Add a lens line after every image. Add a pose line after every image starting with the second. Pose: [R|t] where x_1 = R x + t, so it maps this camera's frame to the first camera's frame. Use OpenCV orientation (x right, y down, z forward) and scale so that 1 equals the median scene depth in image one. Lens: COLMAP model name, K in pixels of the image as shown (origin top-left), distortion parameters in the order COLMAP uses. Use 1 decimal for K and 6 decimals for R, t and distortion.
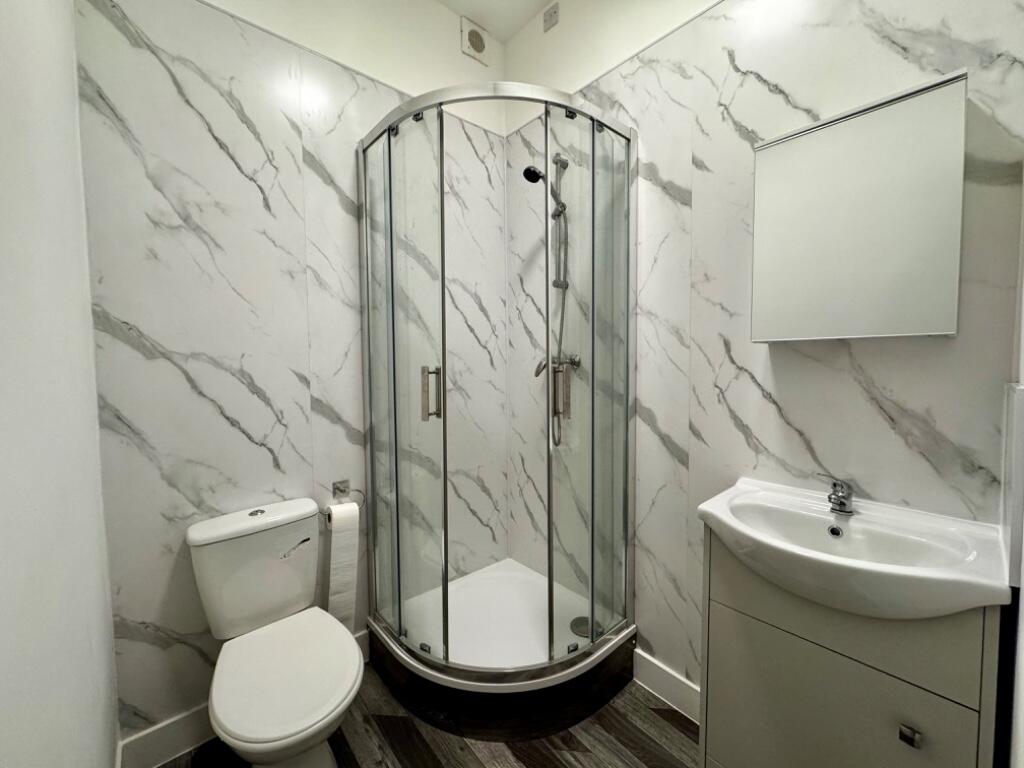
lens RADIAL K [[412.0, 0, 512.0], [0, 412.0, 384.0], [0, 0, 1]] dist [-0.000299, -0.000141]
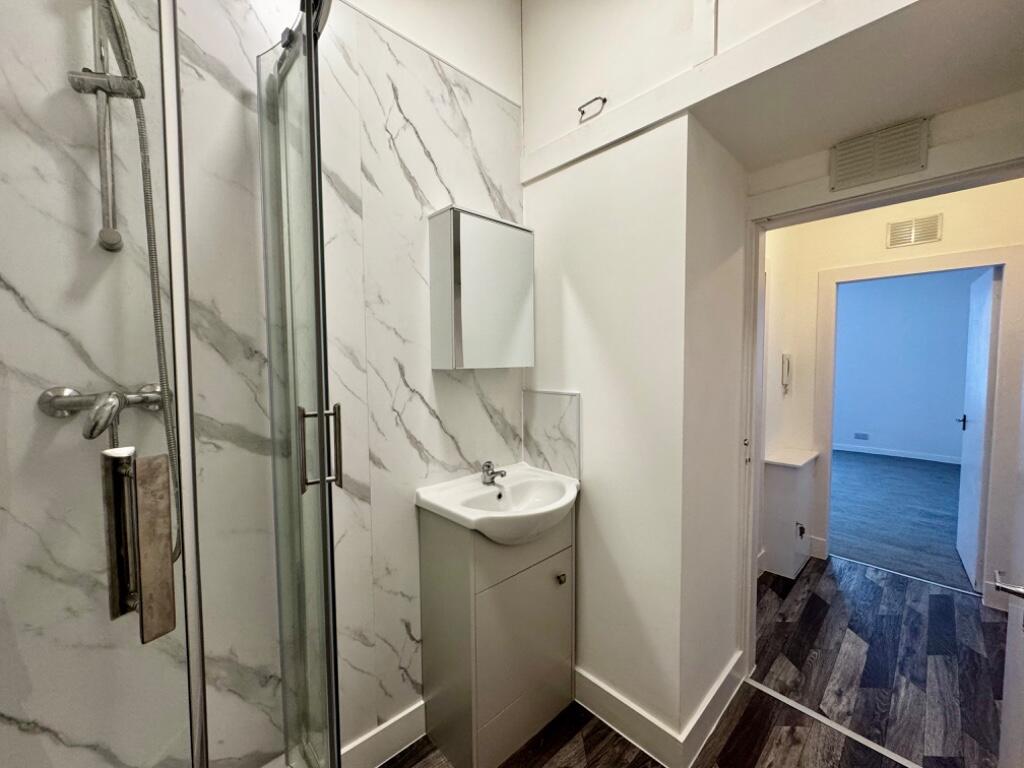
lens RADIAL K [[407.5, 0, 512.0], [0, 407.5, 384.0], [0, 0, 1]] dist [0.001794, 0.000332]
pose [[-0.043117, -0.052322, 0.997699, -0.542429], [0.057960, 0.996815, 0.054781, -0.101990], [-0.997387, 0.060188, -0.039947, 0.795790]]
